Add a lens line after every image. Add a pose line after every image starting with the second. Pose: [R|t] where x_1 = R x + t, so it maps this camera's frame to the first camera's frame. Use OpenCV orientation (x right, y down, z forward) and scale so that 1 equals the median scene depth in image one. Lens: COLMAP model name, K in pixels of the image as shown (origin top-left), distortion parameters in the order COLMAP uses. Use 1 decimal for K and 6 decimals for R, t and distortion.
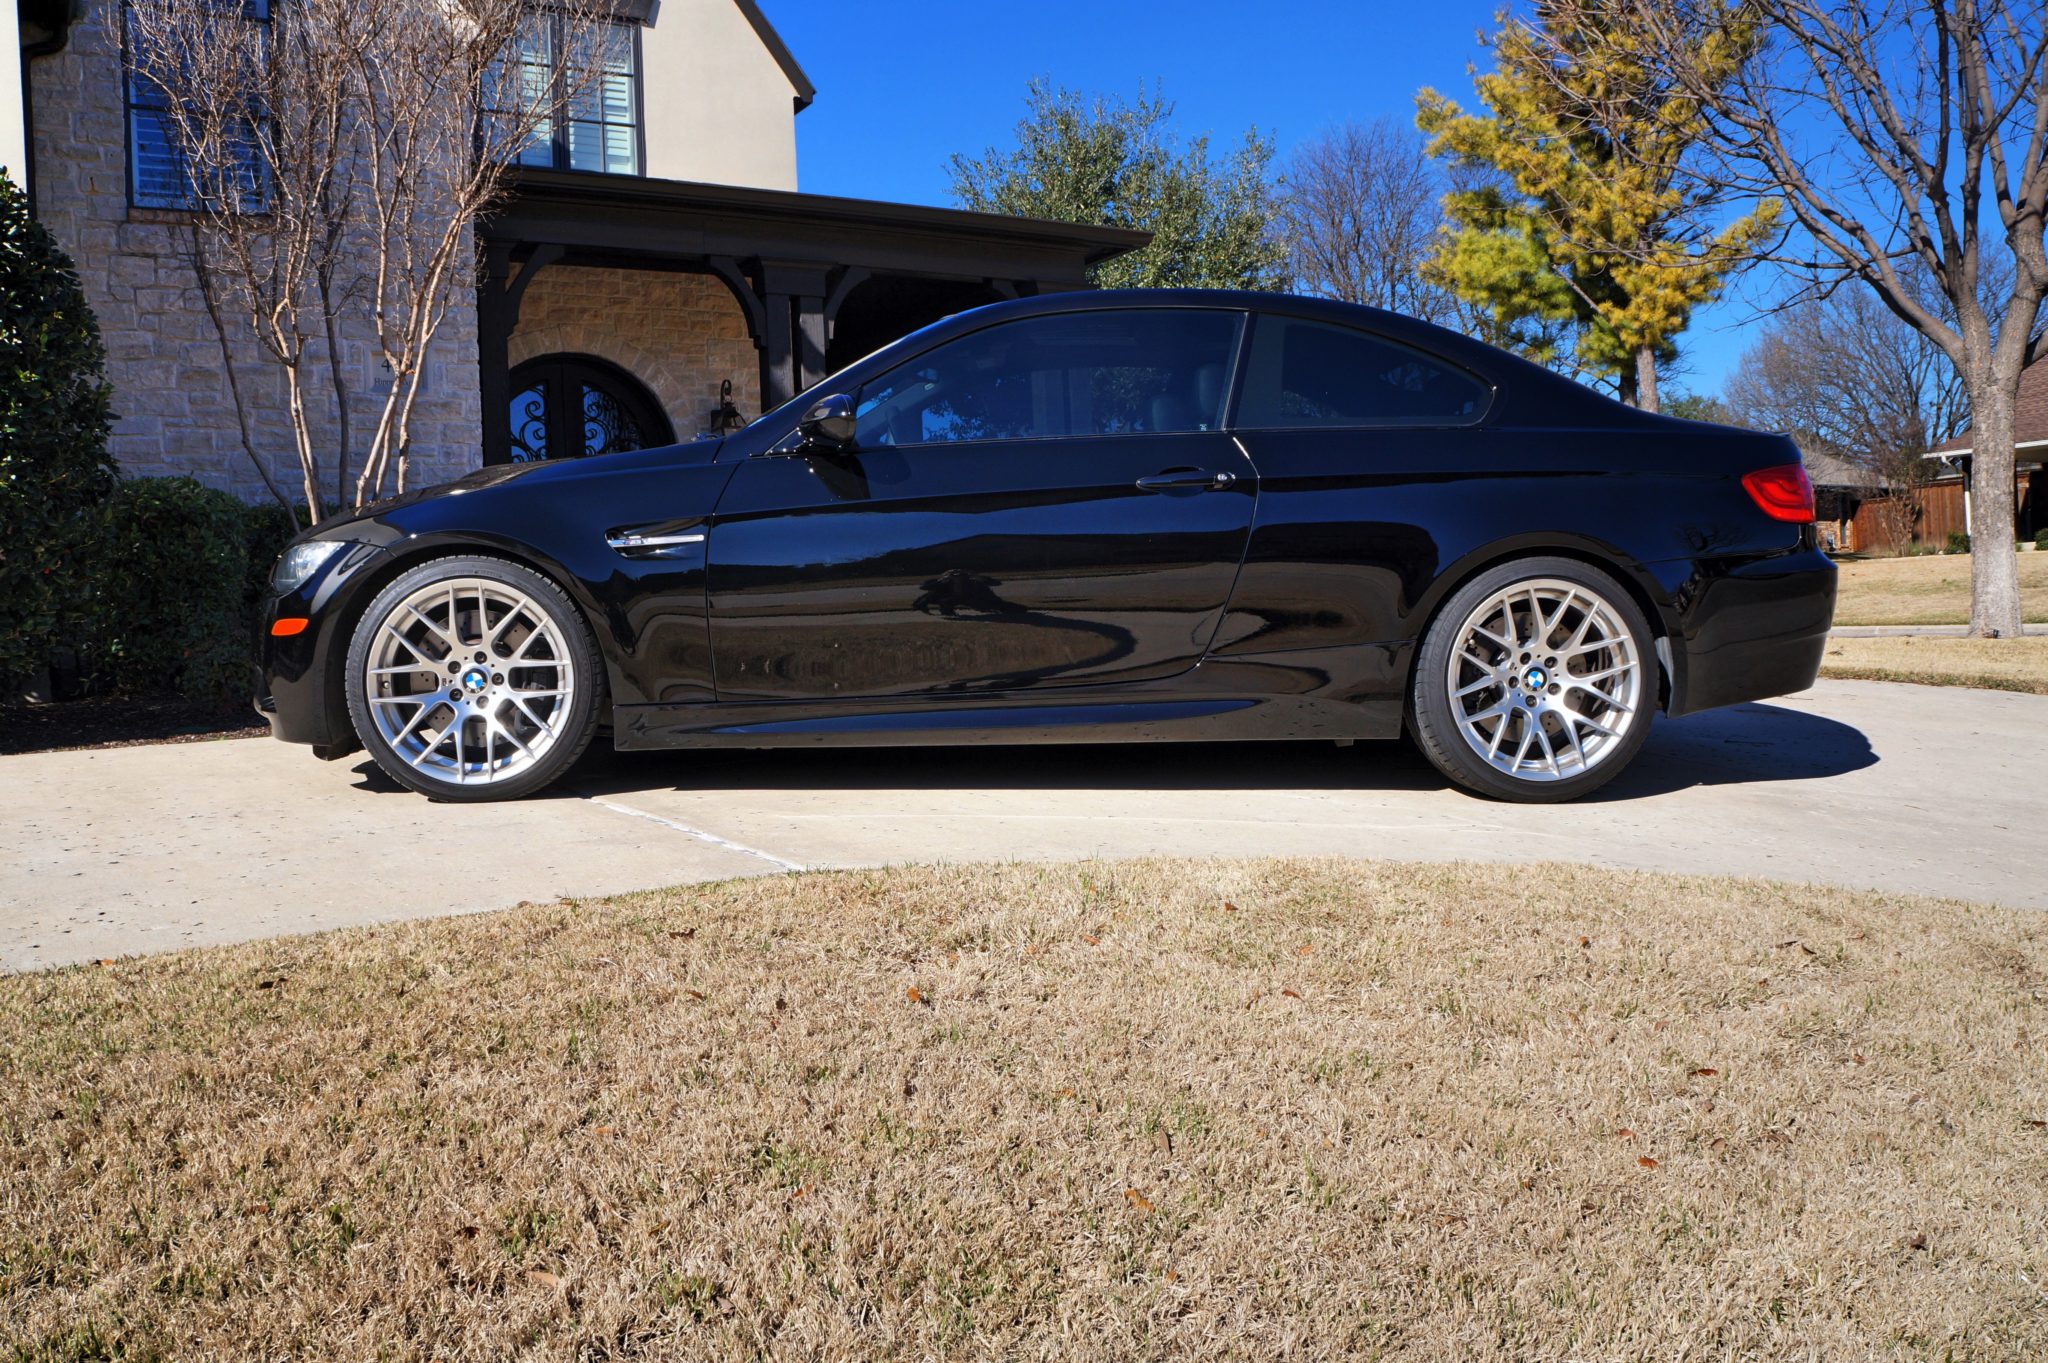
lens RADIAL K [[1590.5, 0, 1024.3], [0, 1590.5, 677.1], [0, 0, 1]] dist [-0.039056, -0.001643]
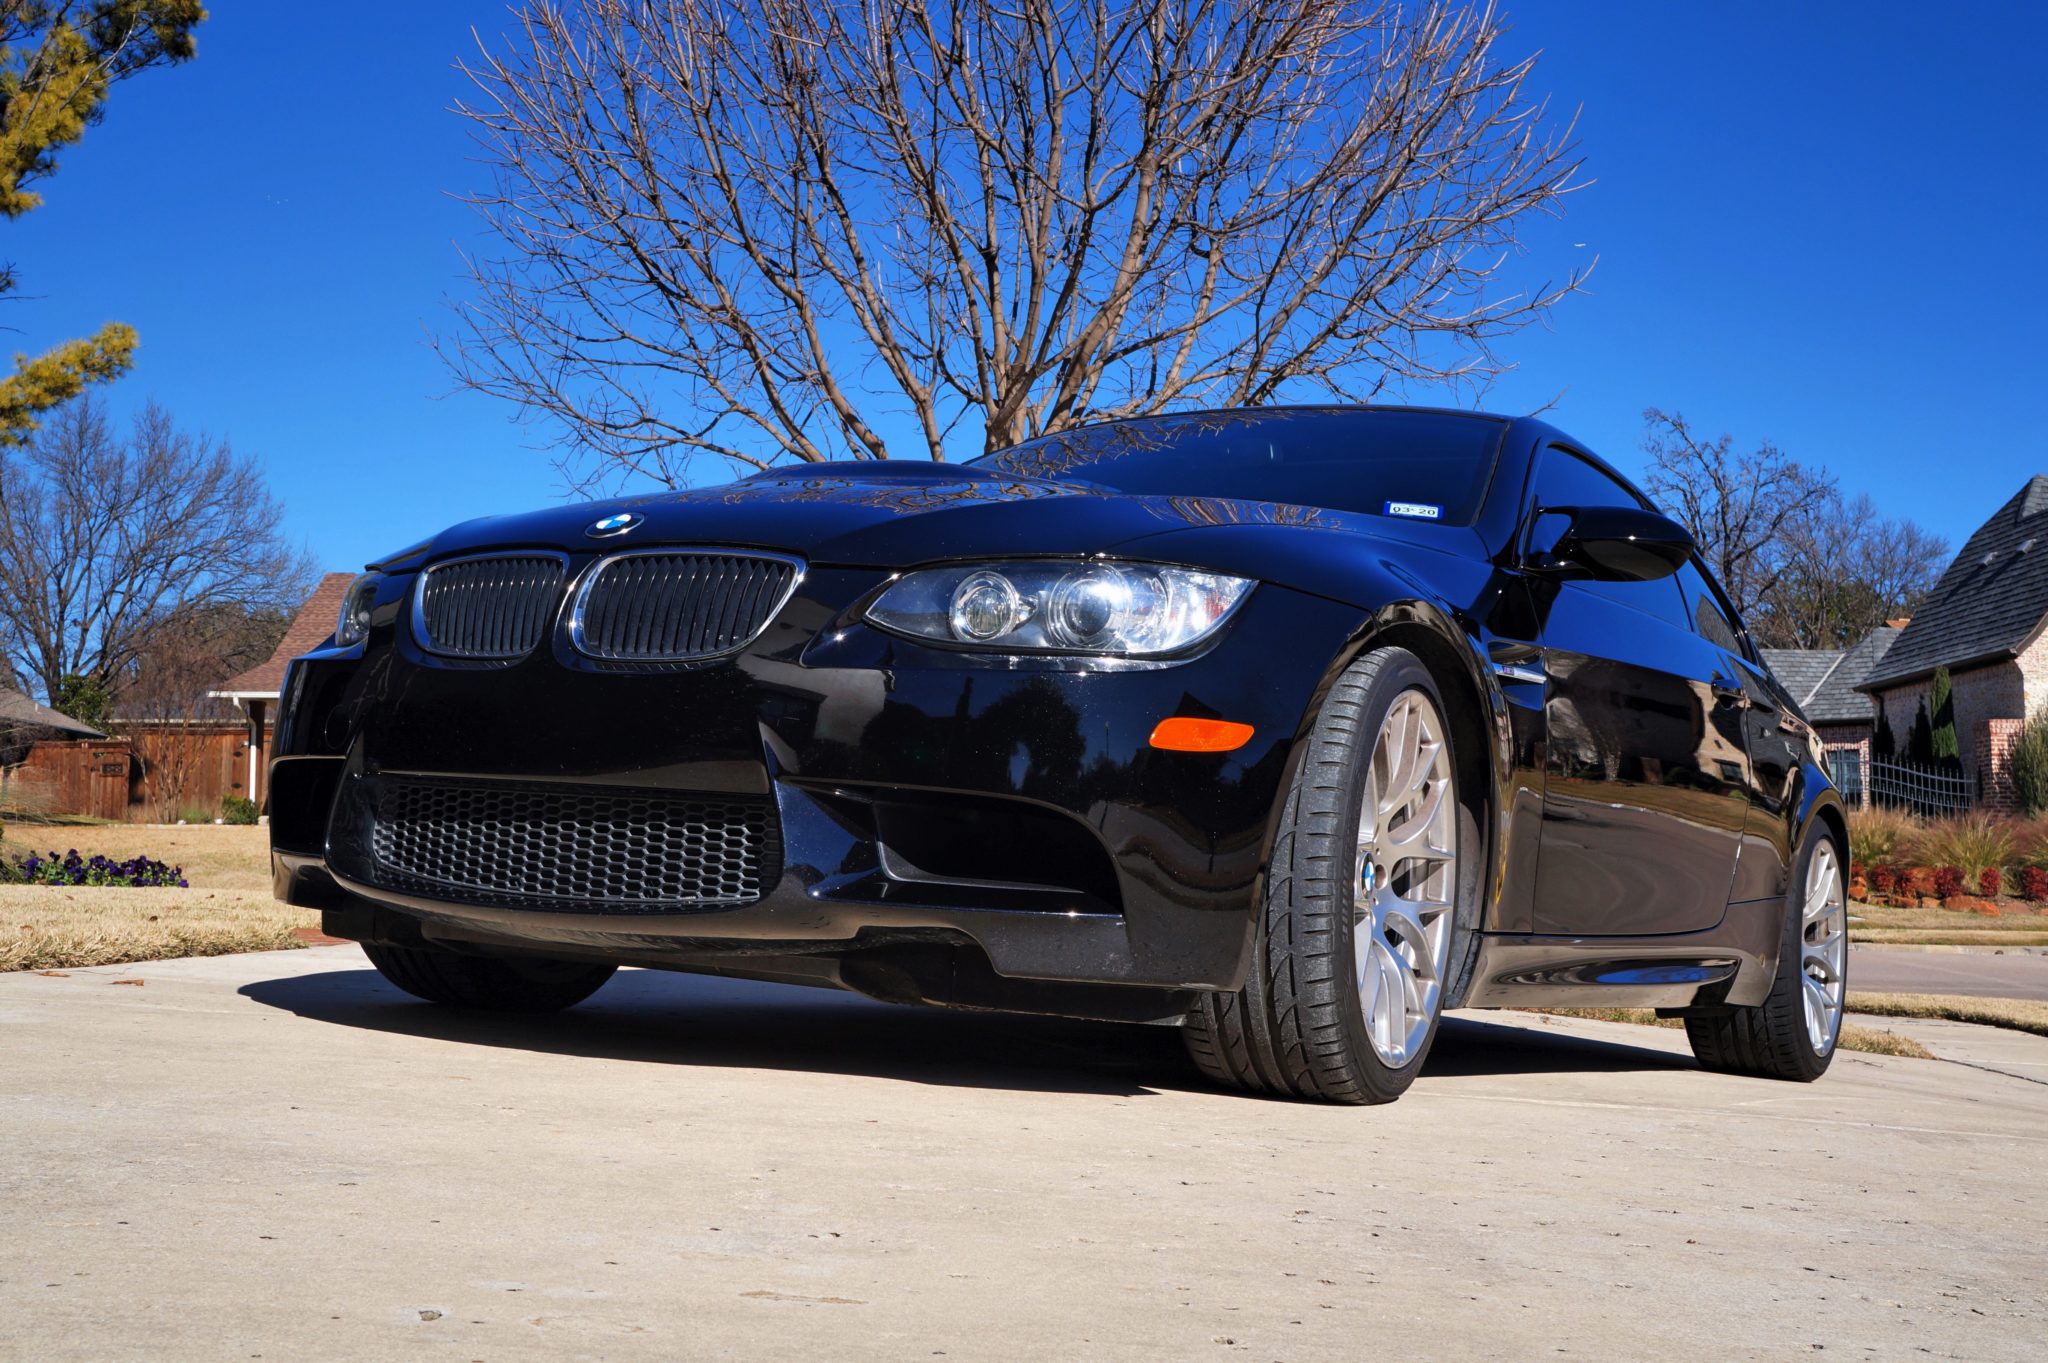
lens RADIAL K [[2227.4, 0, 1031.7], [0, 2227.4, 693.7], [0, 0, 1]] dist [0.037583, 0.000000]
pose [[0.546131, 0.105301, 0.831055, -0.132074], [0.005318, 0.991612, -0.129139, 0.001944], [-0.837683, 0.074947, 0.540990, 0.086900]]
